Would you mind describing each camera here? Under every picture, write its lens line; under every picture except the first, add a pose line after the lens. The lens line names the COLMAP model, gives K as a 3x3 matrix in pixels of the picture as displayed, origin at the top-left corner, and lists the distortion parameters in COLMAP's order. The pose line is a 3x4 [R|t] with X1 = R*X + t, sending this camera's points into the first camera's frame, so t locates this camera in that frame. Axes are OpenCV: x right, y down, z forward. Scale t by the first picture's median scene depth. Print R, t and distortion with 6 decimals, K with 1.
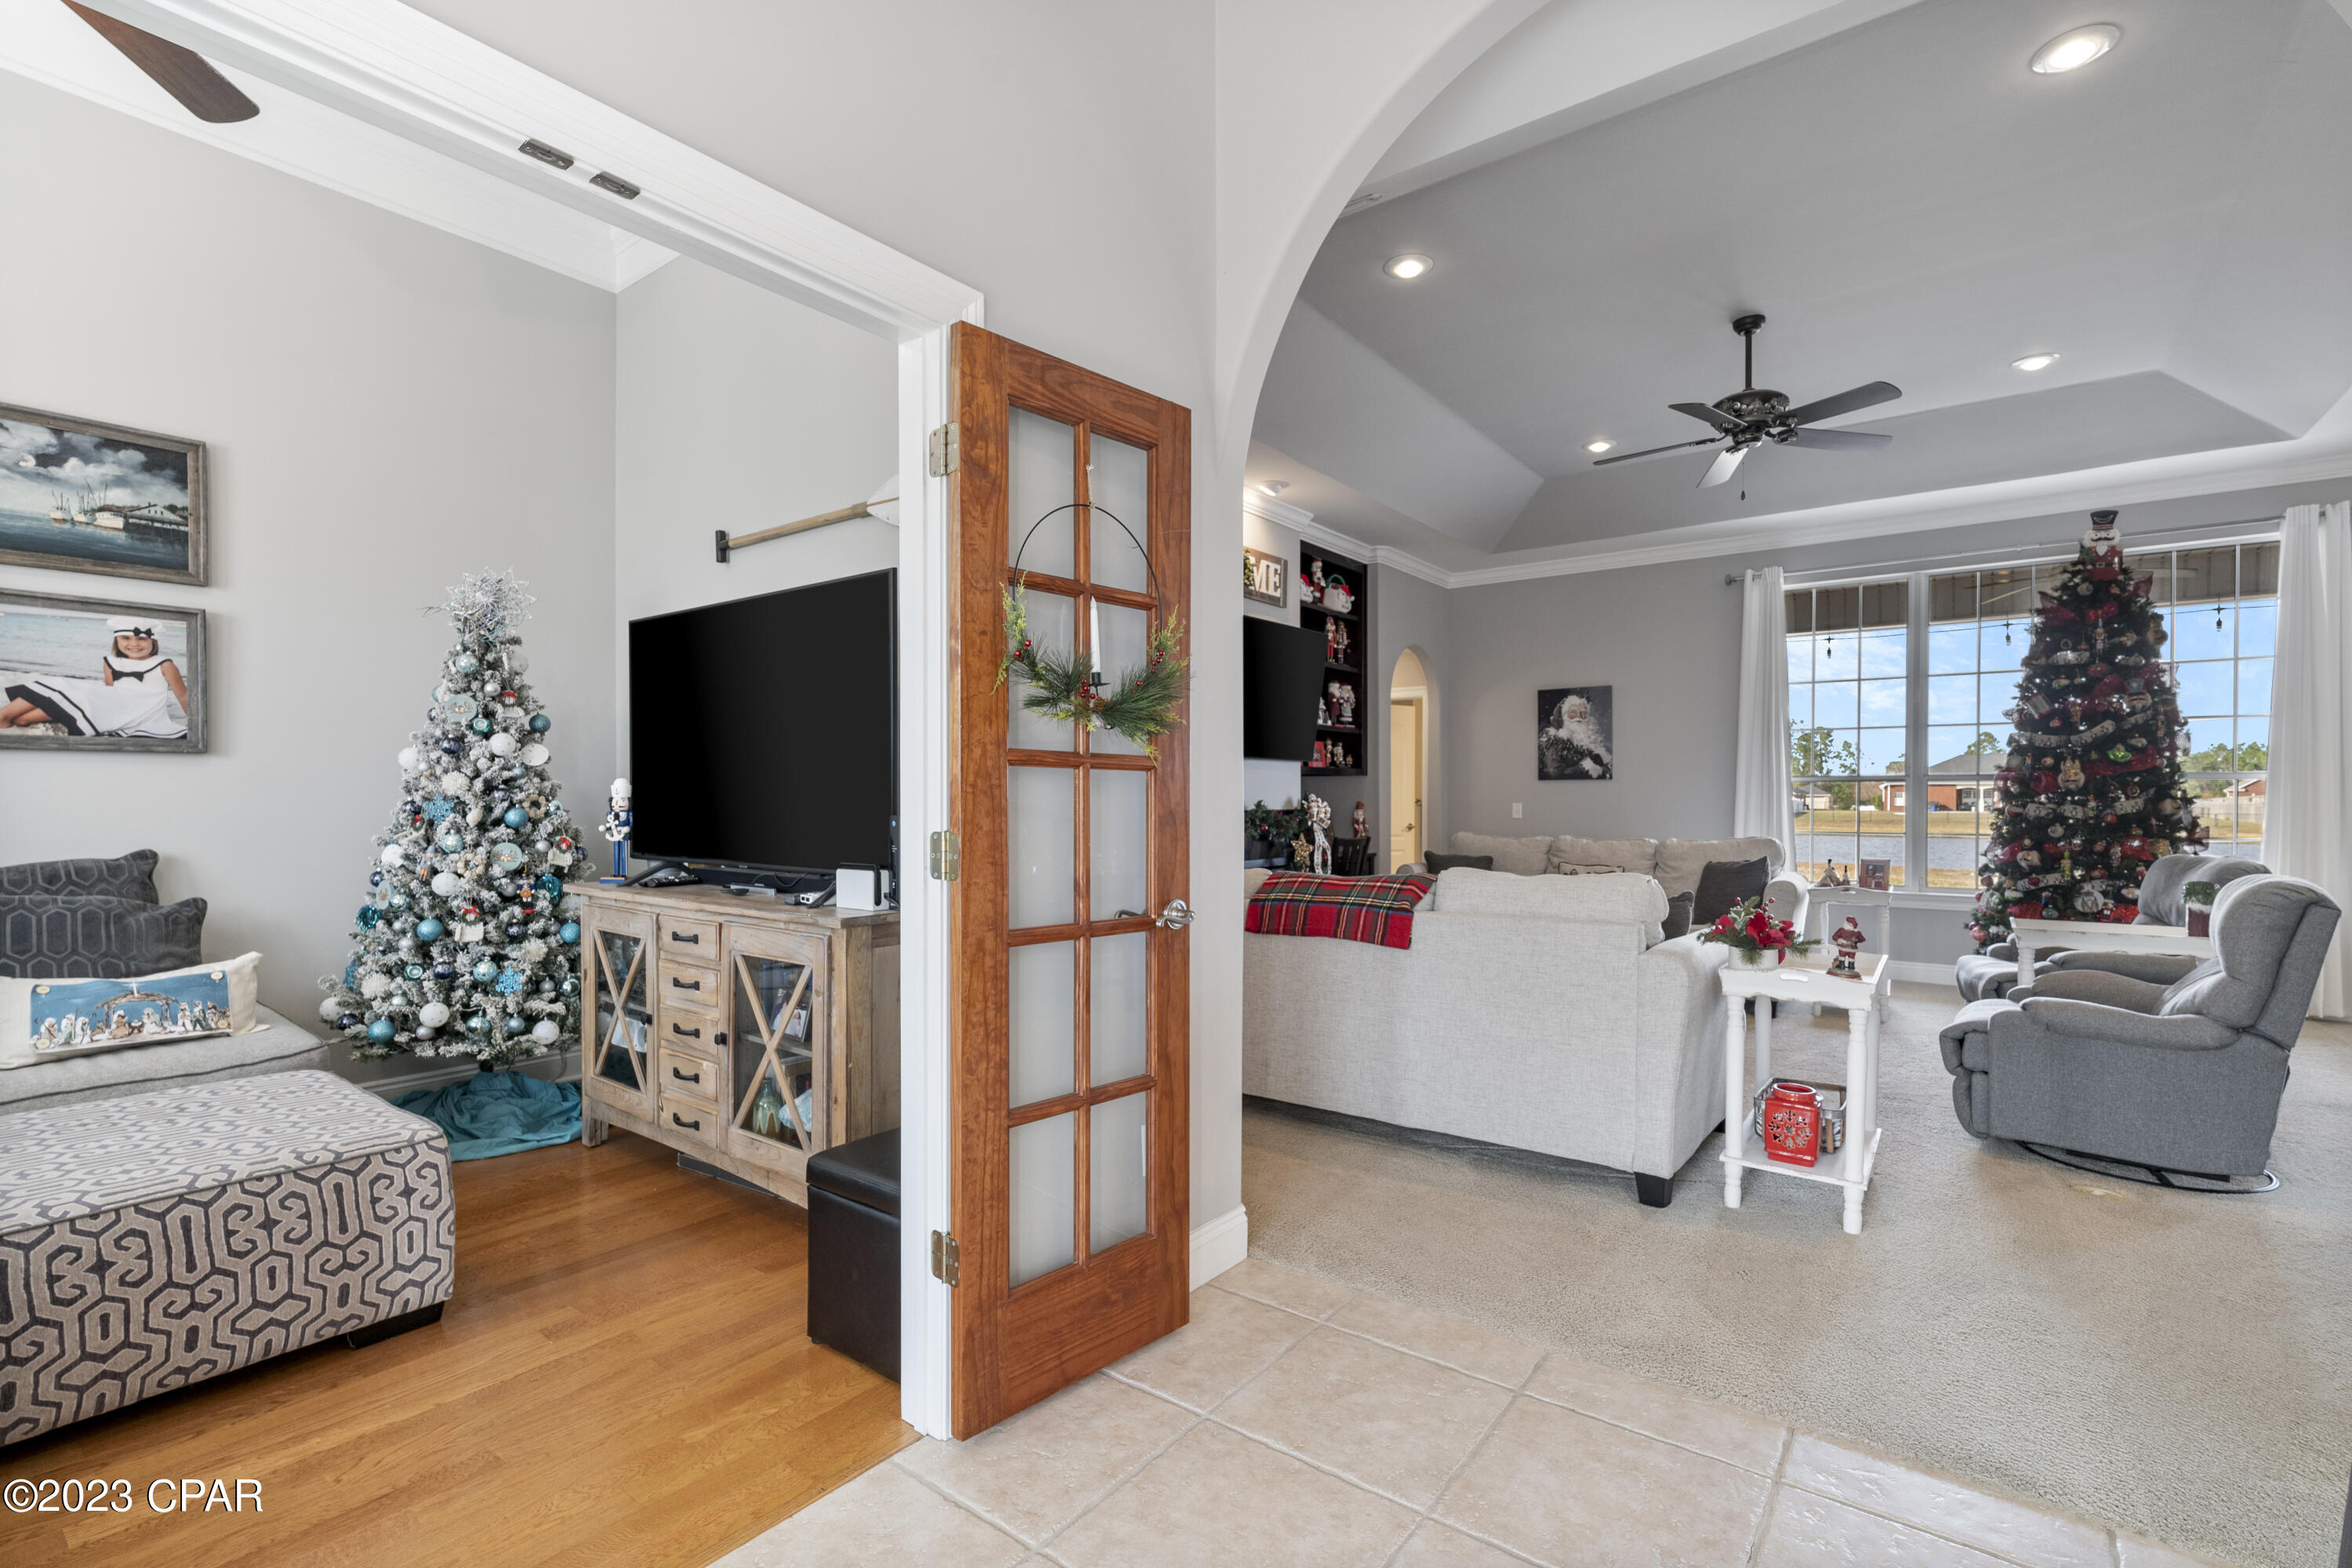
lens RADIAL K [[1044.5, 0, 1178.7], [0, 1044.5, 808.0], [0, 0, 1]] dist [-0.002676, -0.000331]
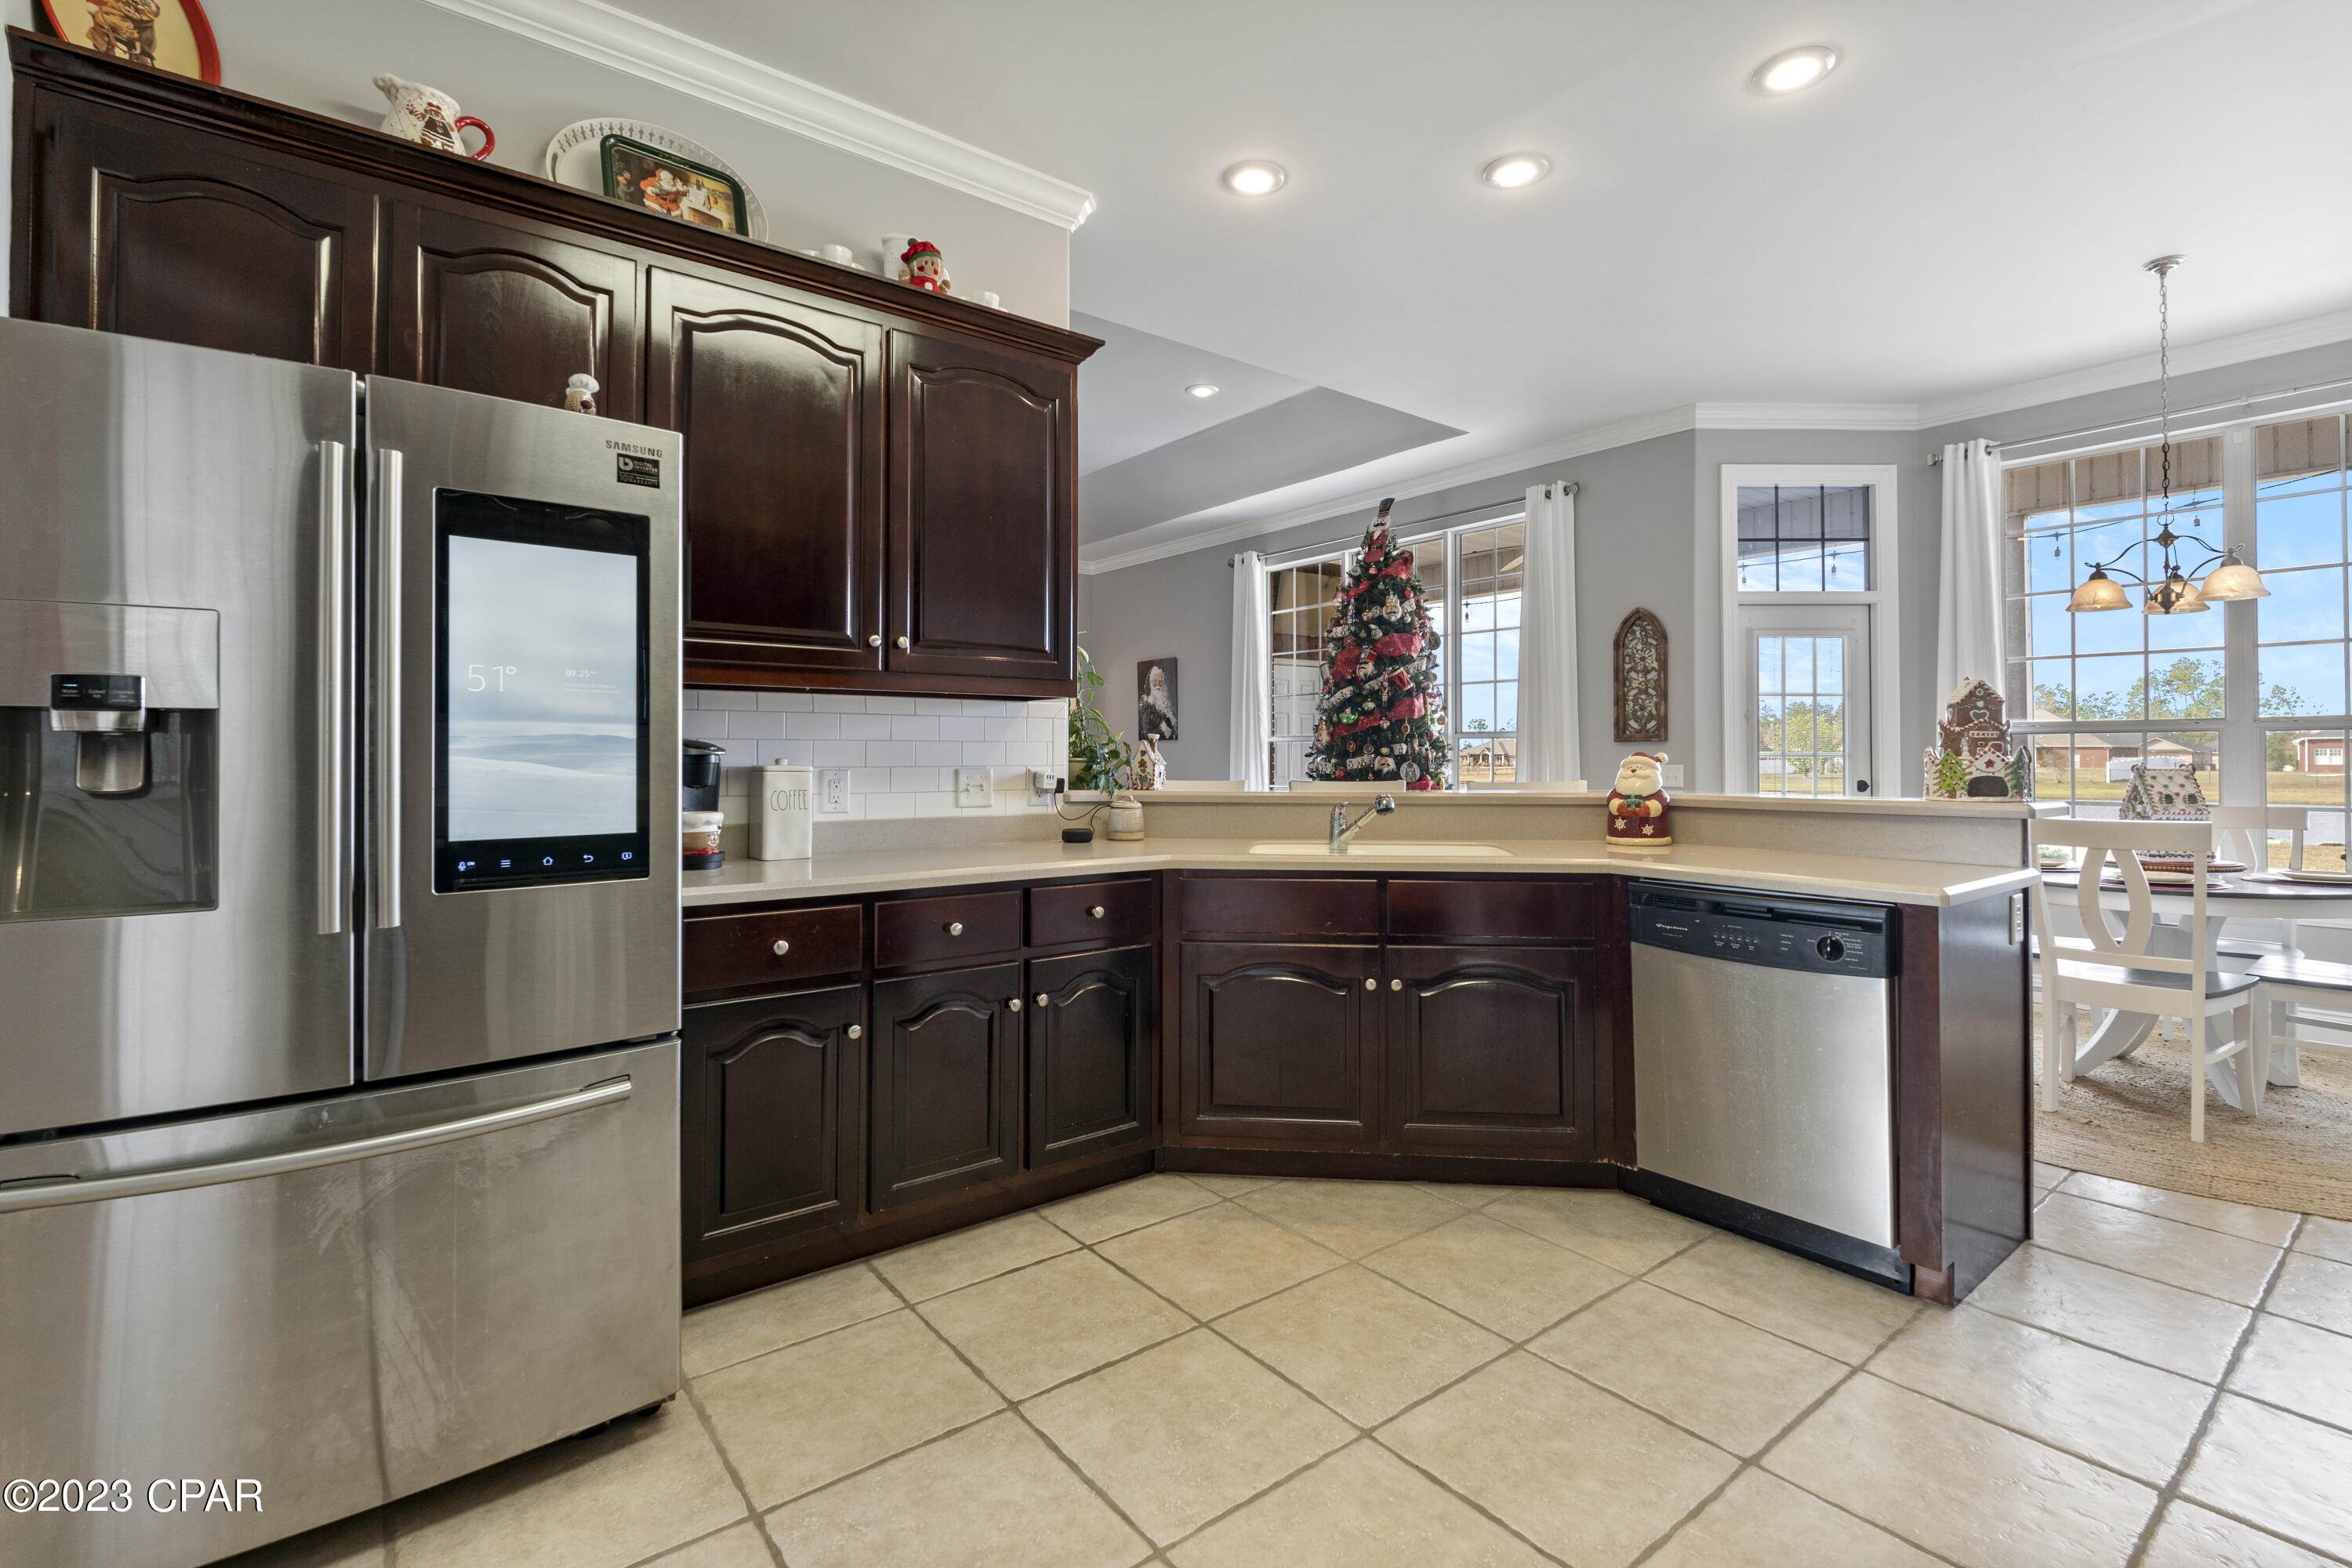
lens RADIAL K [[1071.0, 0, 1177.8], [0, 1071.0, 751.2], [0, 0, 1]] dist [-0.002525, 0.000200]
pose [[0.967013, -0.003795, -0.254699, 1.602908], [-0.000291, 0.999872, -0.016001, 0.007999], [0.254727, 0.015547, 0.966888, -0.279743]]
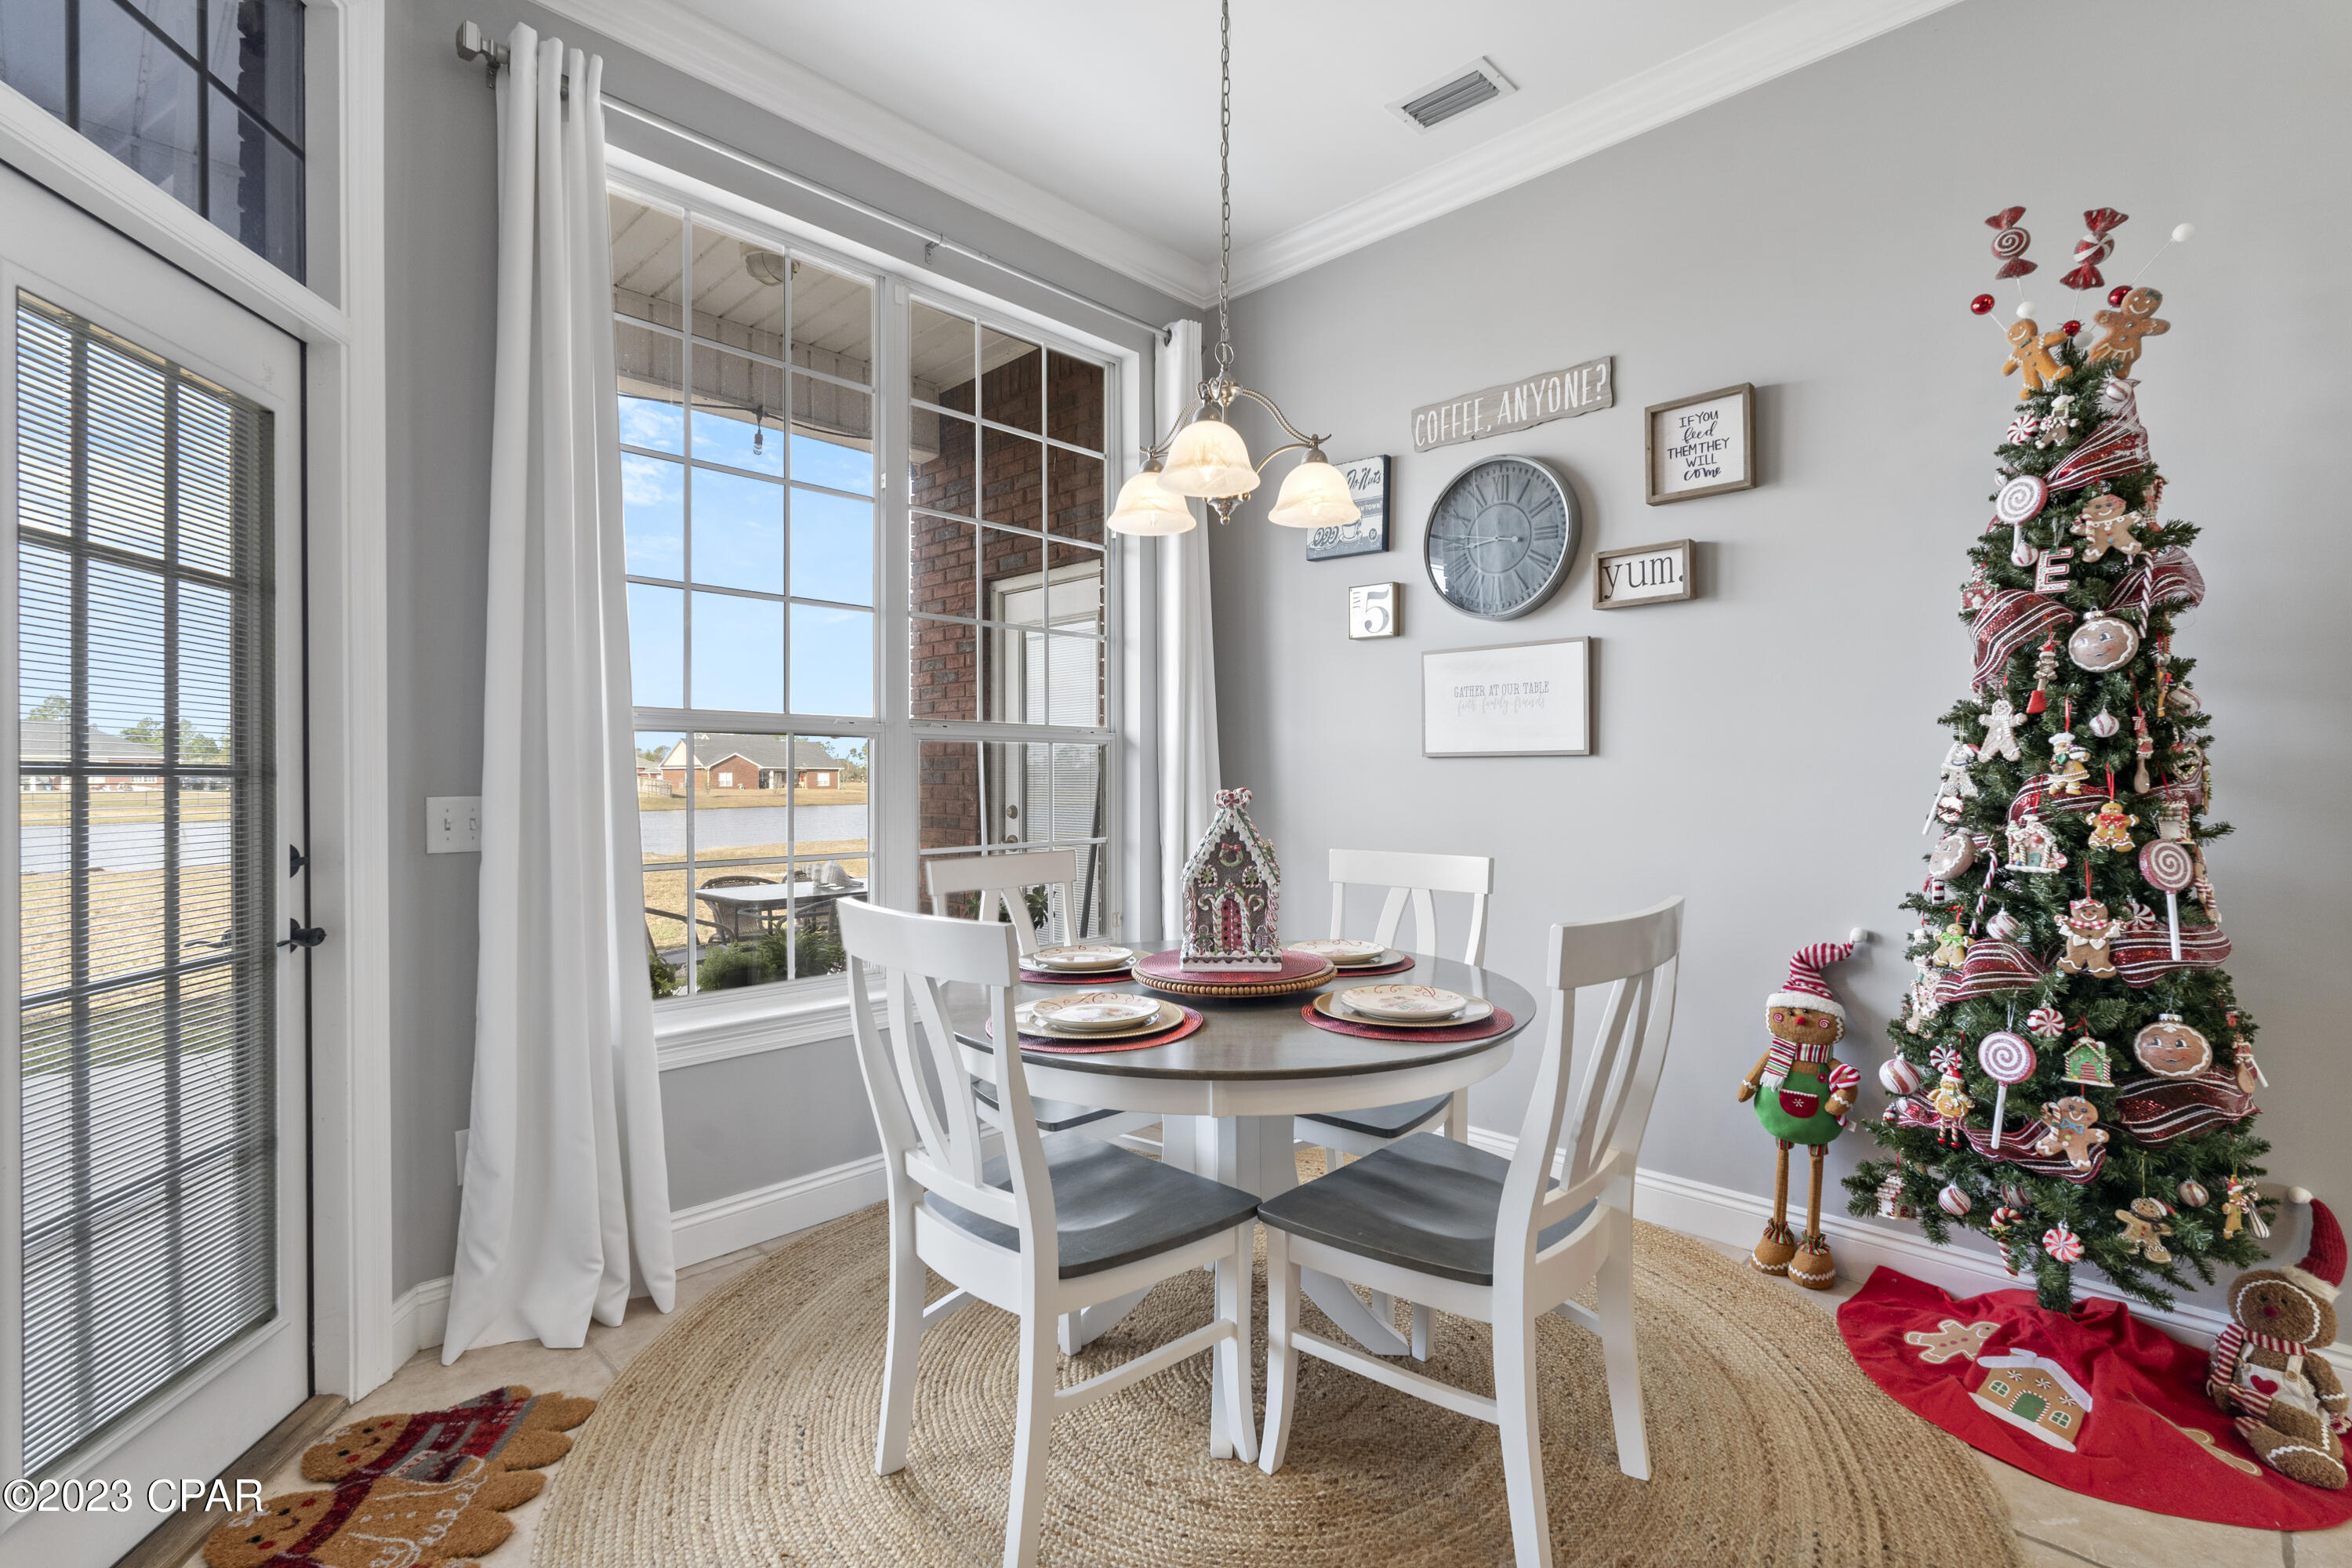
lens RADIAL K [[1079.6, 0, 1176.0], [0, 1079.6, 784.0], [0, 0, 1]] dist [-0.001568, 0.000042]
pose [[0.119256, -0.002873, 0.992859, 1.686684], [0.008964, 0.999958, 0.001817, -0.001499], [-0.992823, 0.008684, 0.119277, 1.006089]]
